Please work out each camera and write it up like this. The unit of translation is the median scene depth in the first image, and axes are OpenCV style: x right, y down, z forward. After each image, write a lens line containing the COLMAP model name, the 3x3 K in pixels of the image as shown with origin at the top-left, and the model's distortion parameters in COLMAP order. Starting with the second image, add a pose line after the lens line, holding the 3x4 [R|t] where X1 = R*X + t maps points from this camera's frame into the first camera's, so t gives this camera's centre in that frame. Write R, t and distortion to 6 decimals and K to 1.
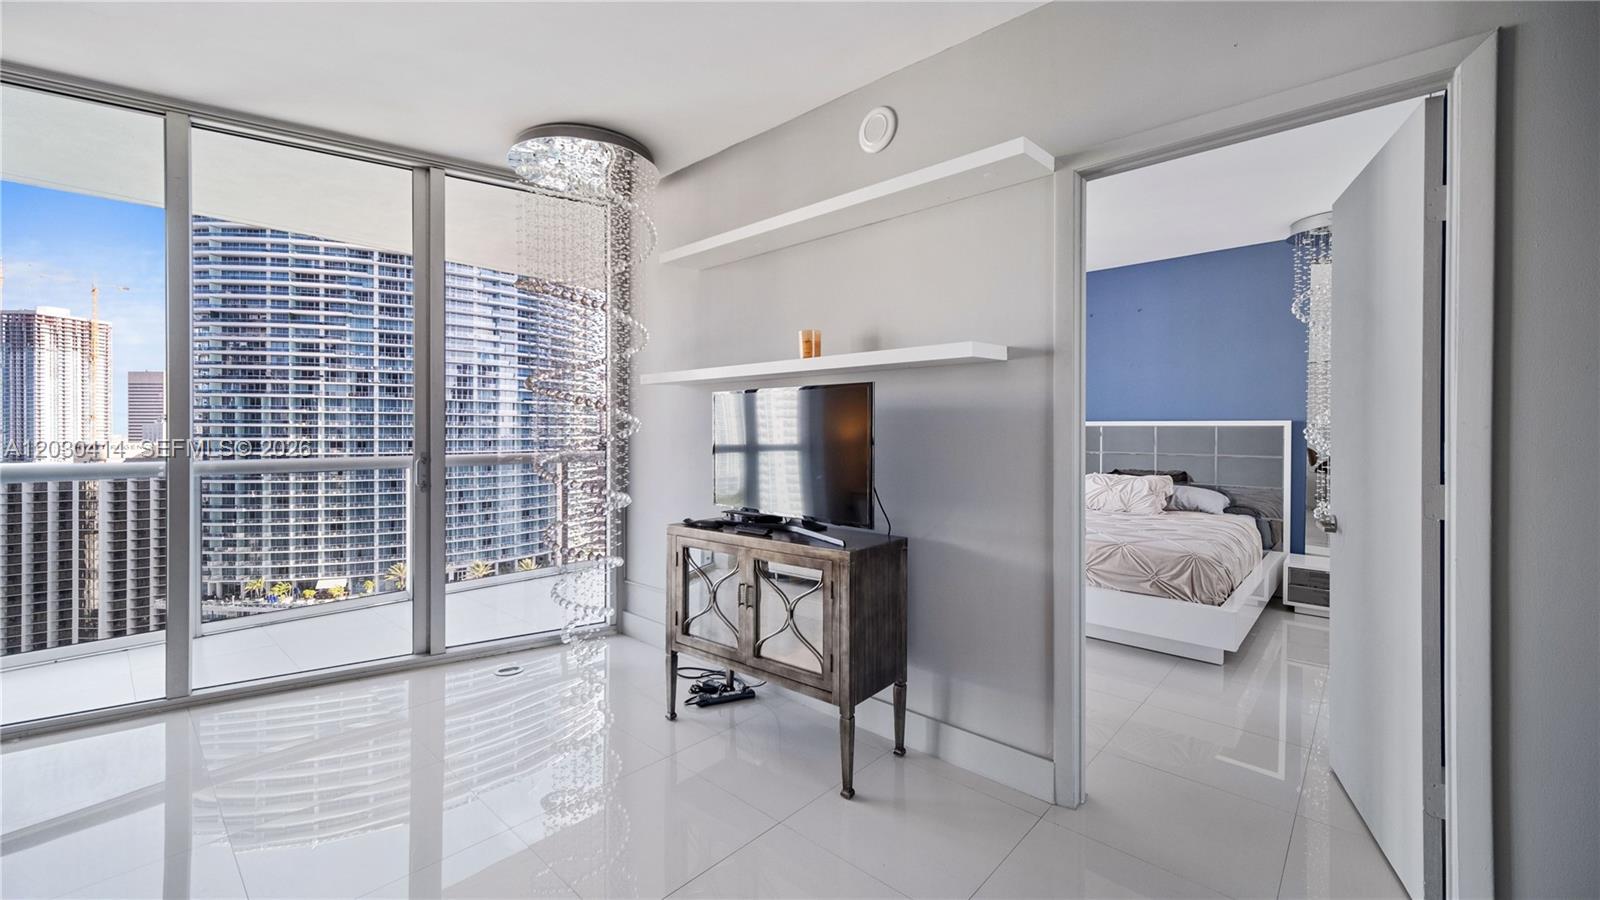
lens RADIAL K [[631.1, 0, 792.7], [0, 631.1, 432.7], [0, 0, 1]] dist [0.007802, 0.000643]
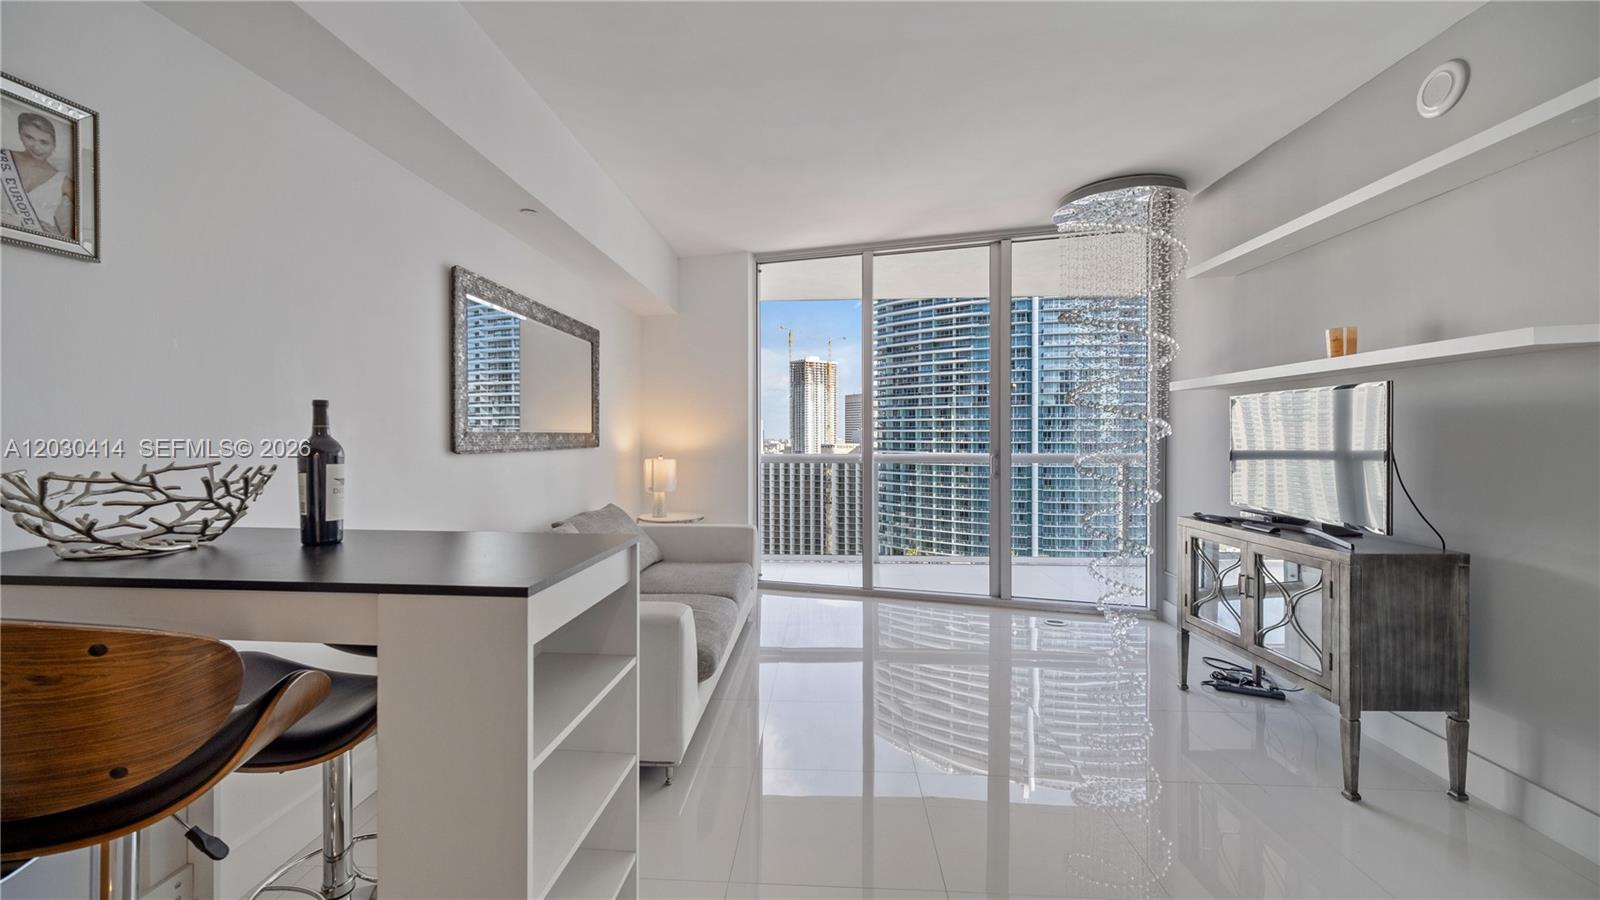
lens RADIAL K [[631.1, 0, 798.9], [0, 631.1, 443.8], [0, 0, 1]] dist [0.007802, 0.000643]
pose [[0.637144, 0.007109, -0.770712, 0.216311], [0.002119, 0.999938, 0.010975, 0.001723], [0.770742, -0.008626, 0.637089, -0.219949]]
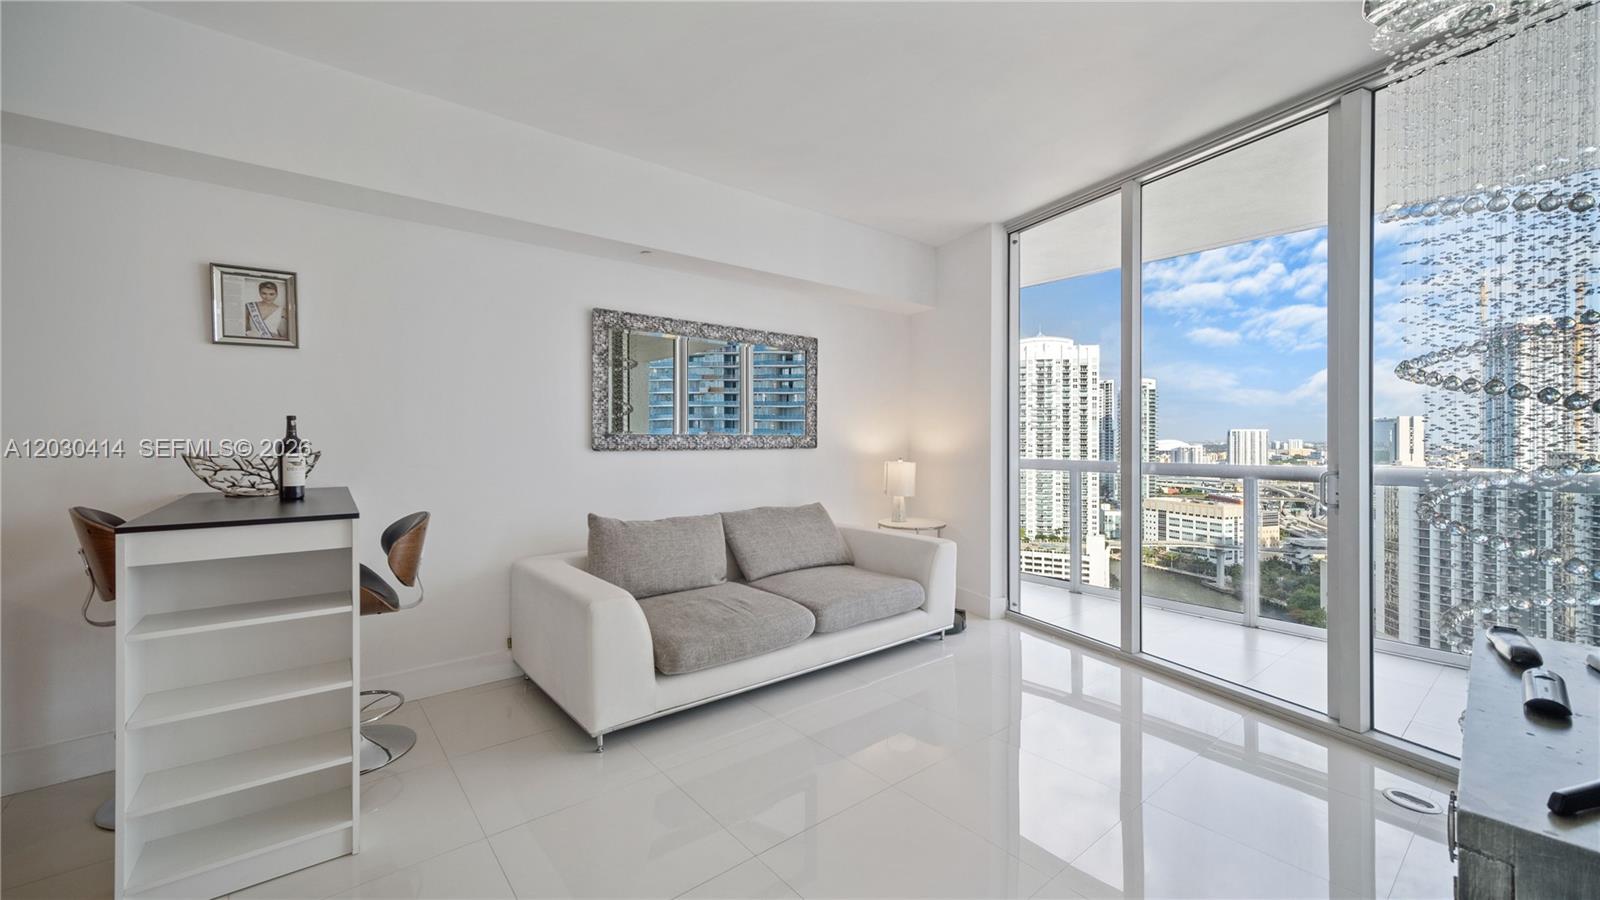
lens RADIAL K [[631.1, 0, 793.6], [0, 631.1, 440.9], [0, 0, 1]] dist [0.007802, 0.000643]
pose [[-0.146406, 0.002819, -0.989221, 0.322246], [-0.002154, 0.999993, 0.003169, 0.001198], [0.989222, 0.002595, -0.146399, 0.496270]]
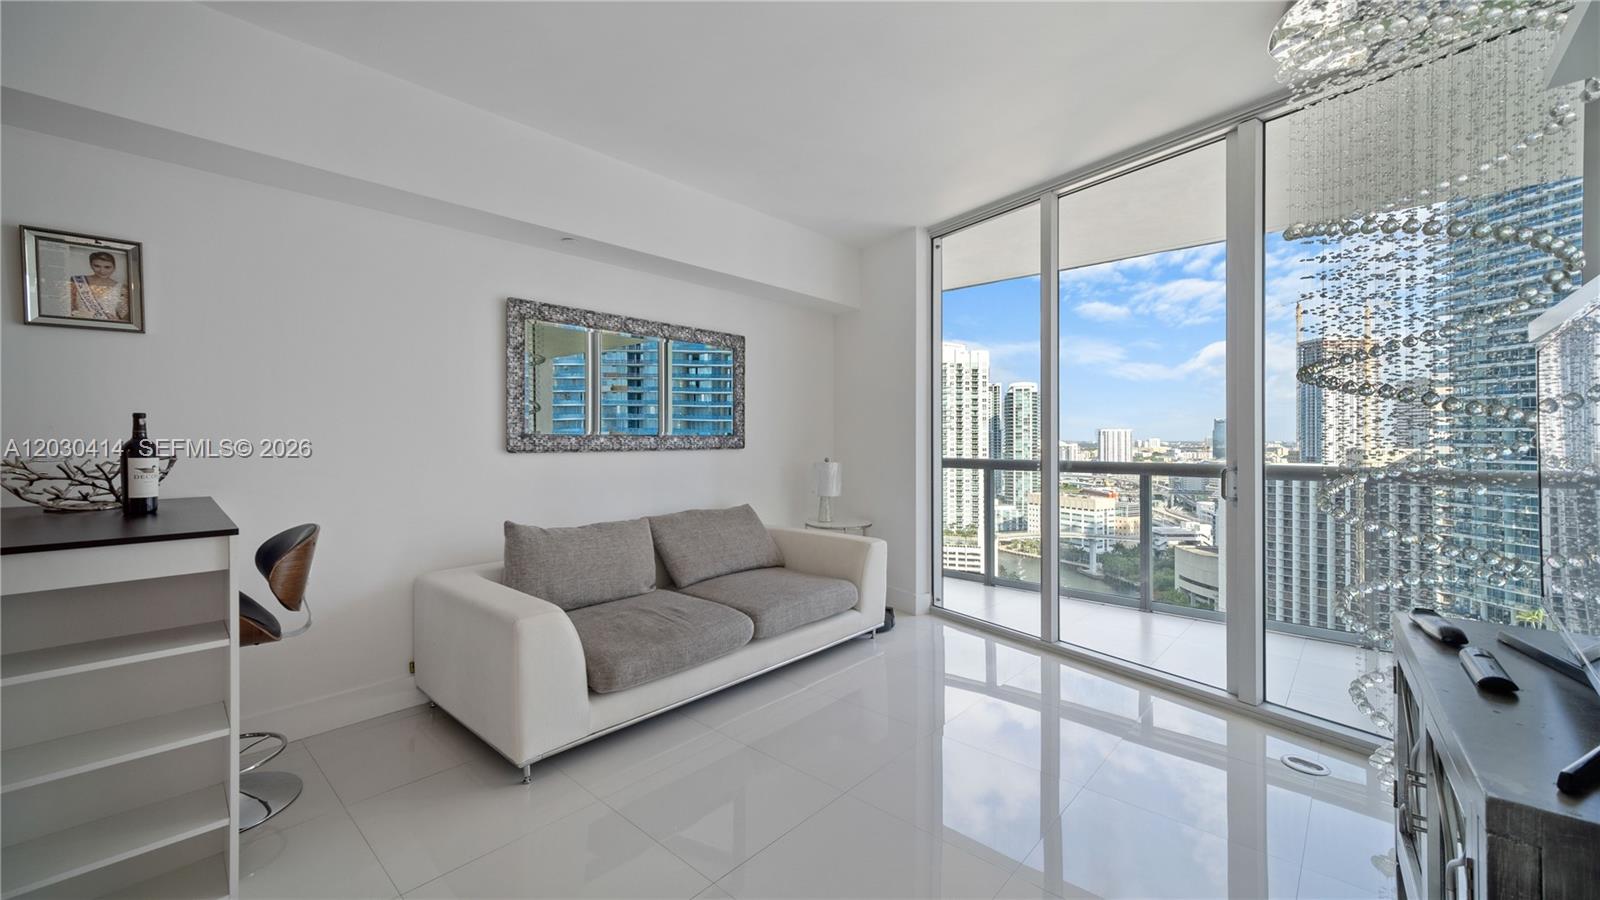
lens RADIAL K [[631.1, 0, 794.8], [0, 631.1, 440.4], [0, 0, 1]] dist [0.007802, 0.000643]
pose [[0.005925, 0.002491, -0.999979, 0.298117], [0.000314, 0.999997, 0.002493, 0.000626], [0.999982, -0.000329, 0.005925, 0.440880]]
